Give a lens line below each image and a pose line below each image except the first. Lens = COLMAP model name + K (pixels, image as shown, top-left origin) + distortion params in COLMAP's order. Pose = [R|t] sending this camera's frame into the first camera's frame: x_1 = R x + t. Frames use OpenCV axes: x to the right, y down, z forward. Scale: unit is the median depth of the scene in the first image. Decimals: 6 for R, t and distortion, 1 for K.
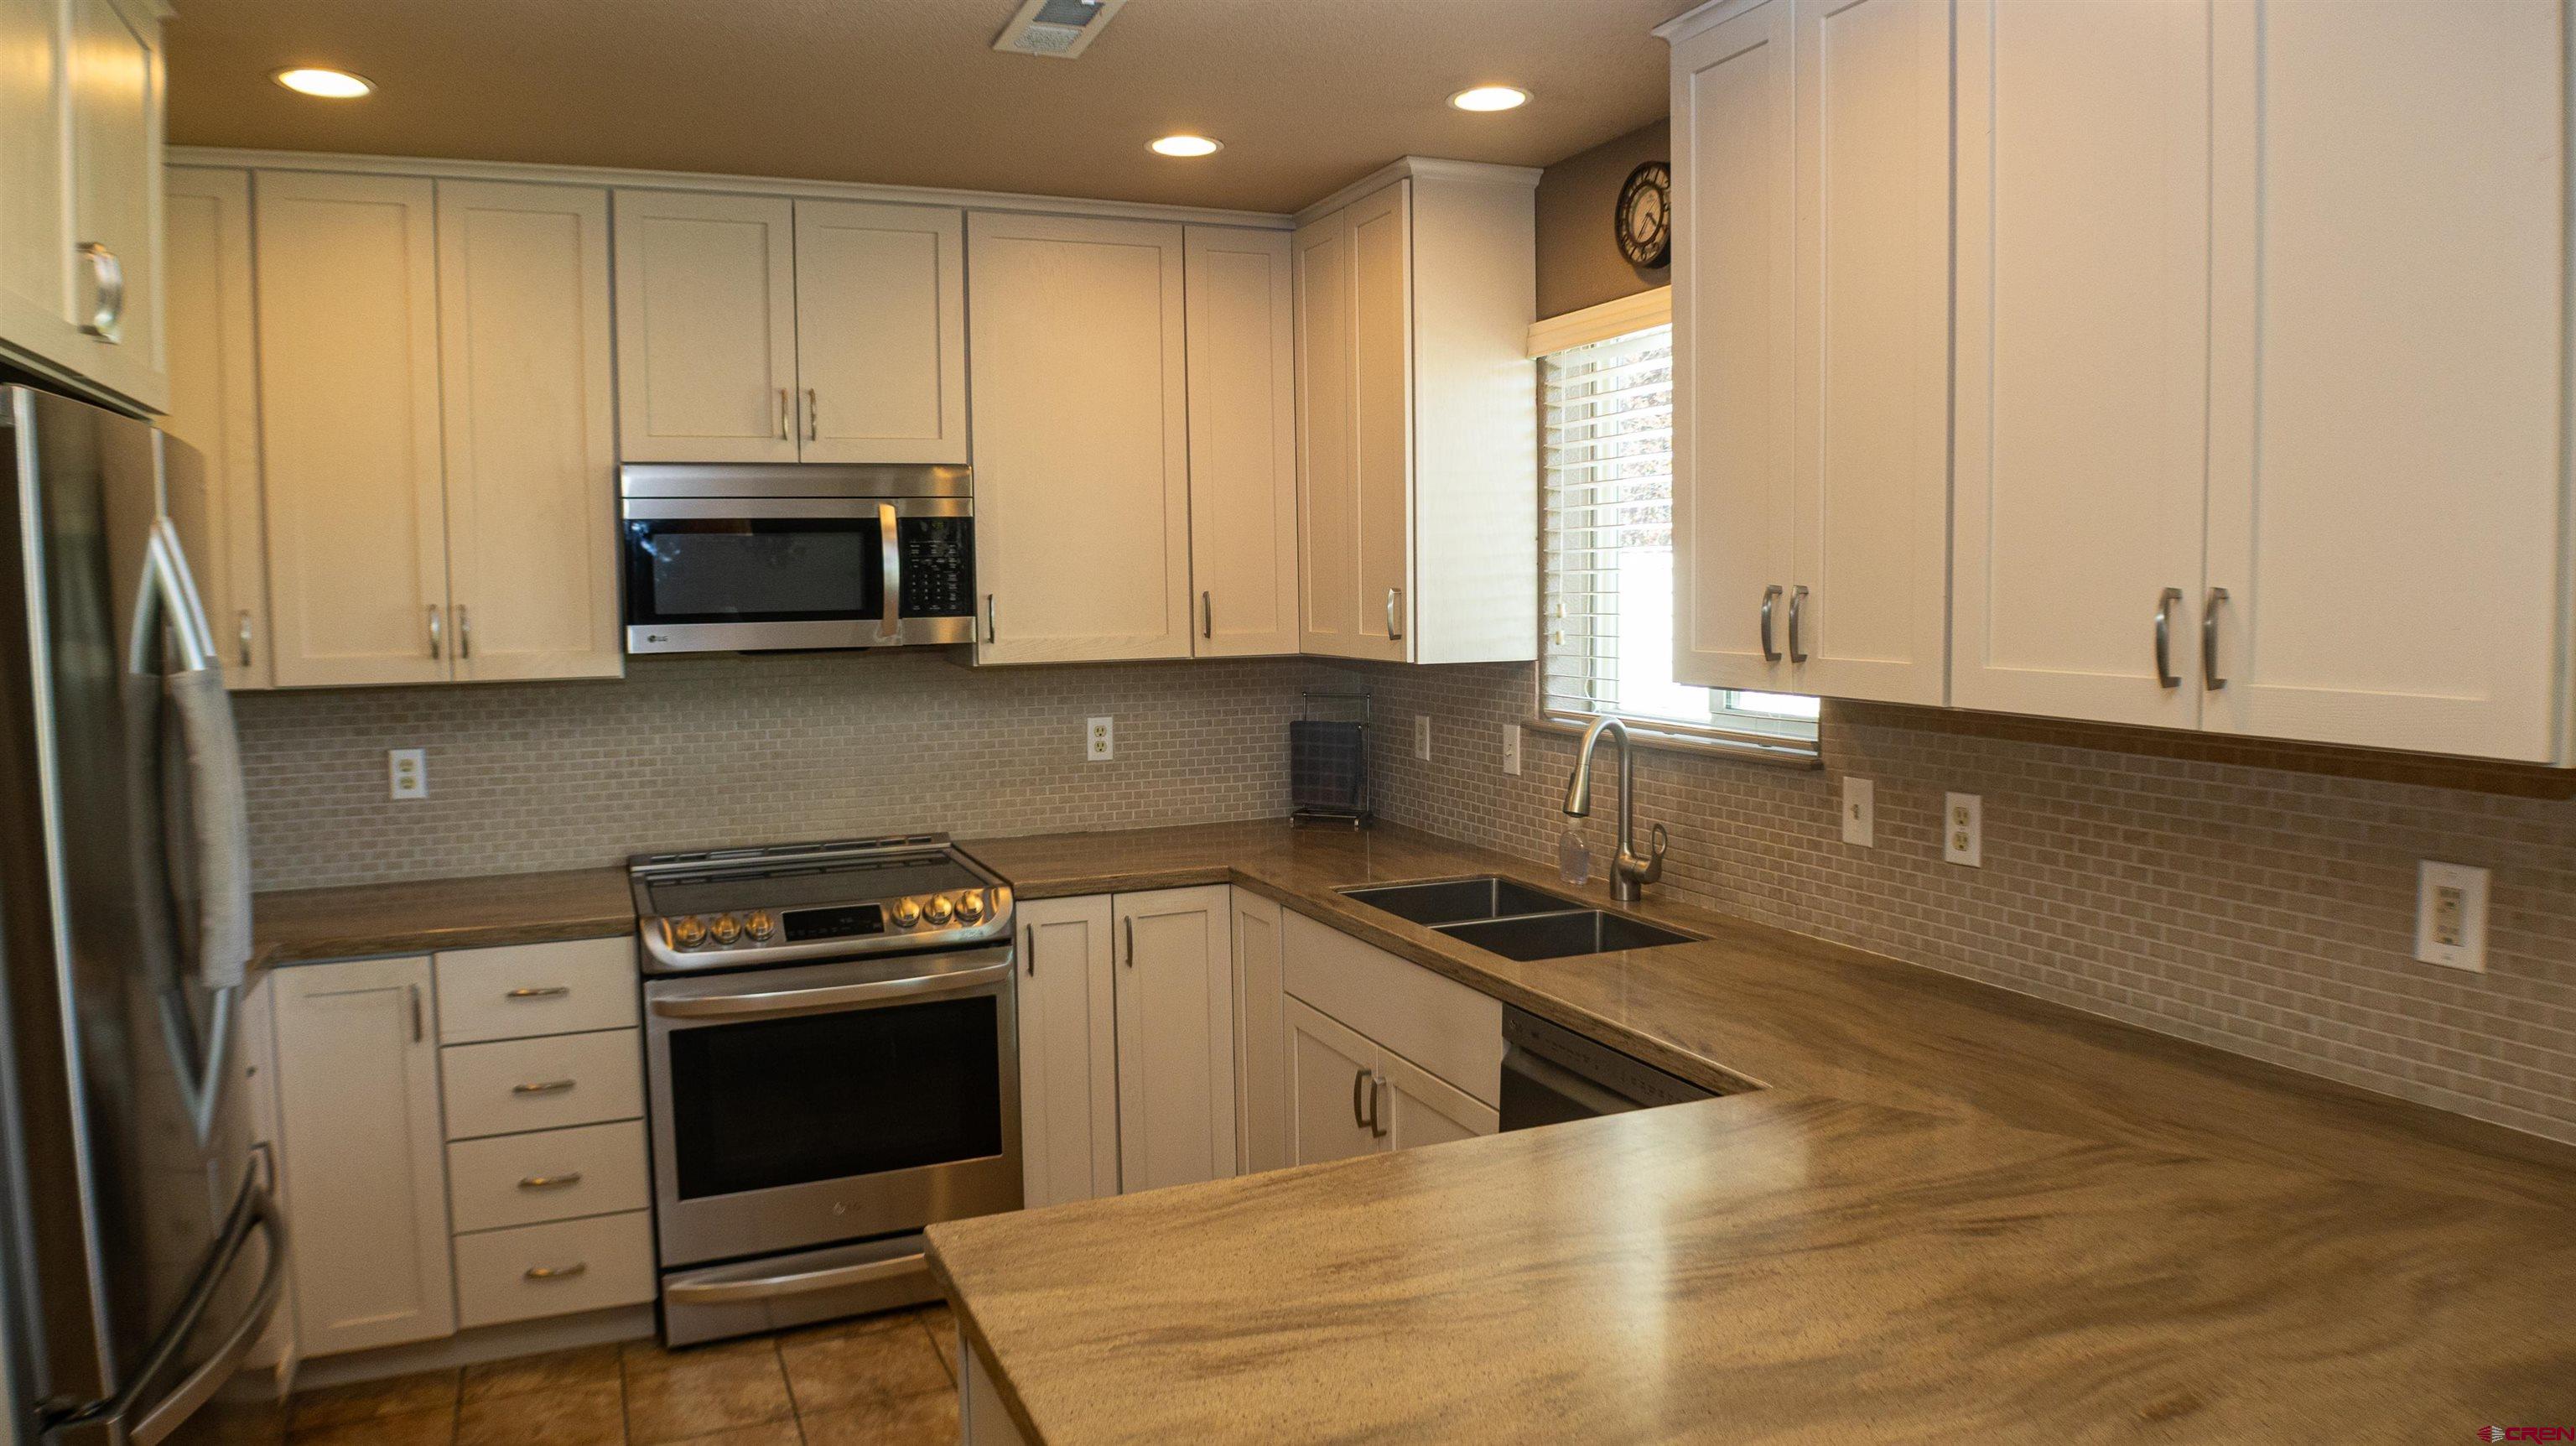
lens RADIAL K [[1747.0, 0, 1288.0], [0, 1747.0, 723.0], [0, 0, 1]] dist [-0.066166, 0.000618]
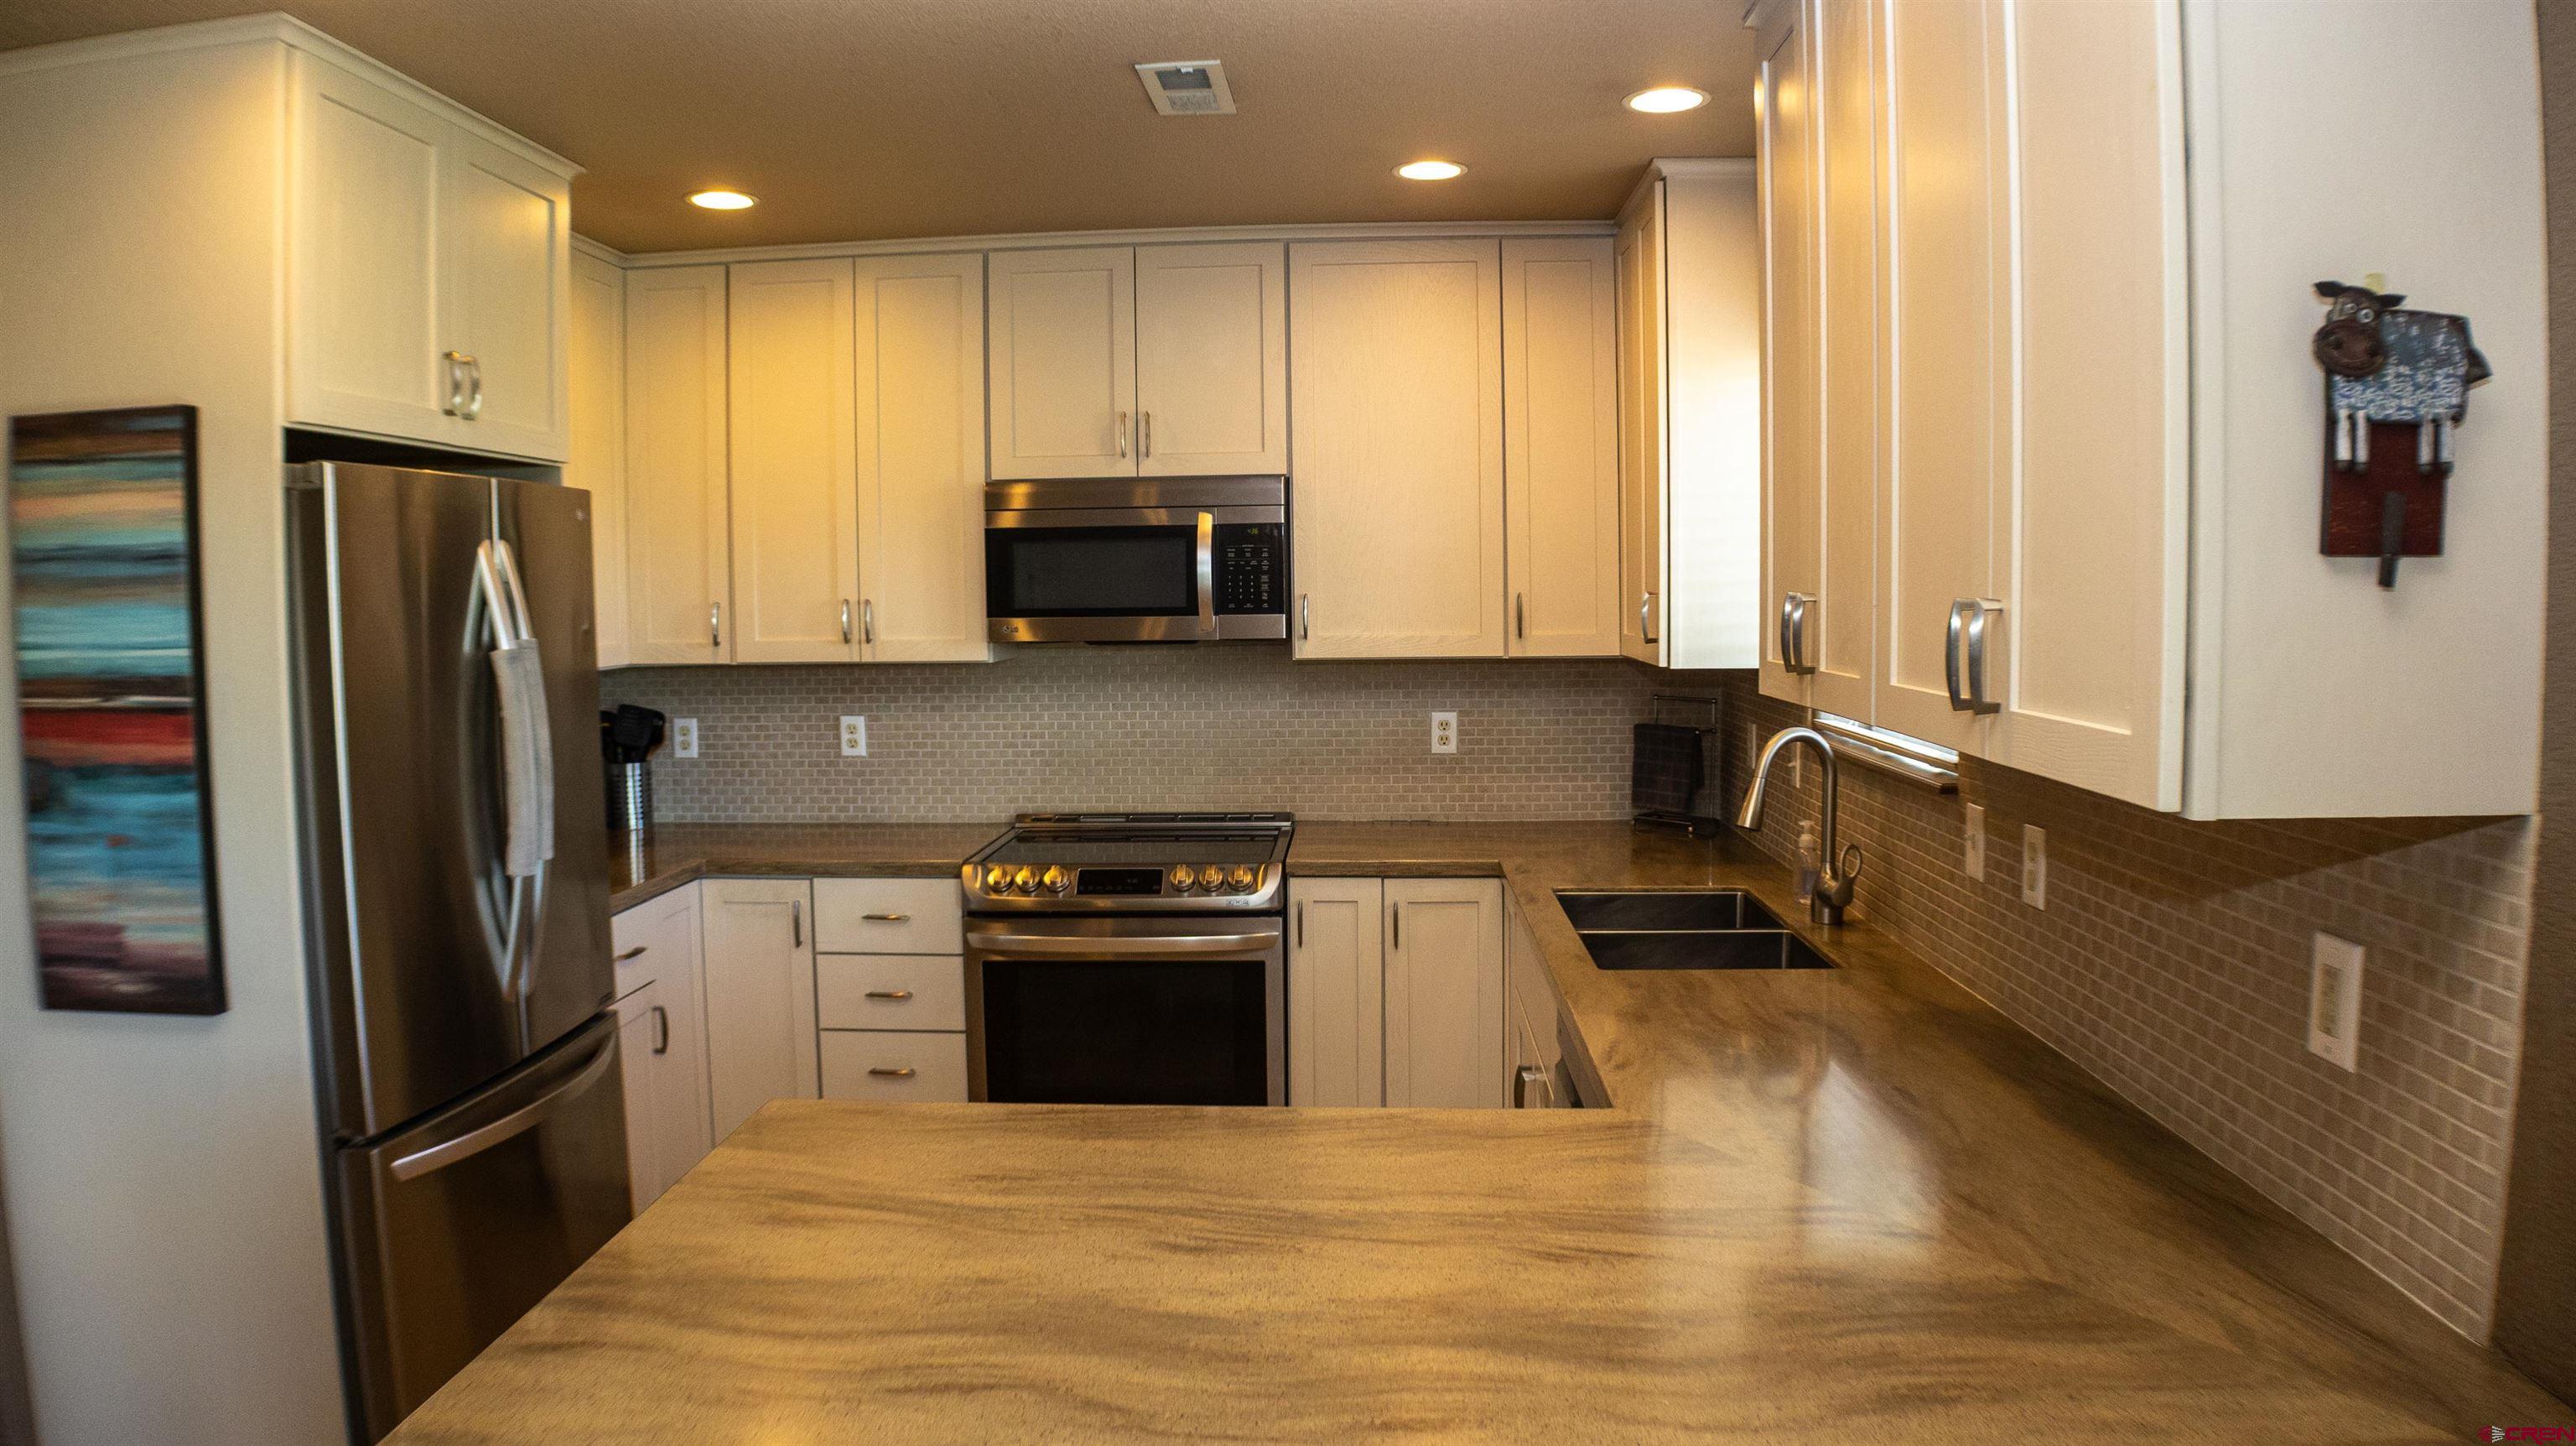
lens RADIAL K [[1770.2, 0, 1288.0], [0, 1770.2, 723.0], [0, 0, 1]] dist [-0.145507, 0.001287]
pose [[0.886799, 0.039989, -0.460423, 0.343542], [-0.038779, 0.999175, 0.012091, -0.006864], [0.460526, 0.007132, 0.887617, 0.022947]]
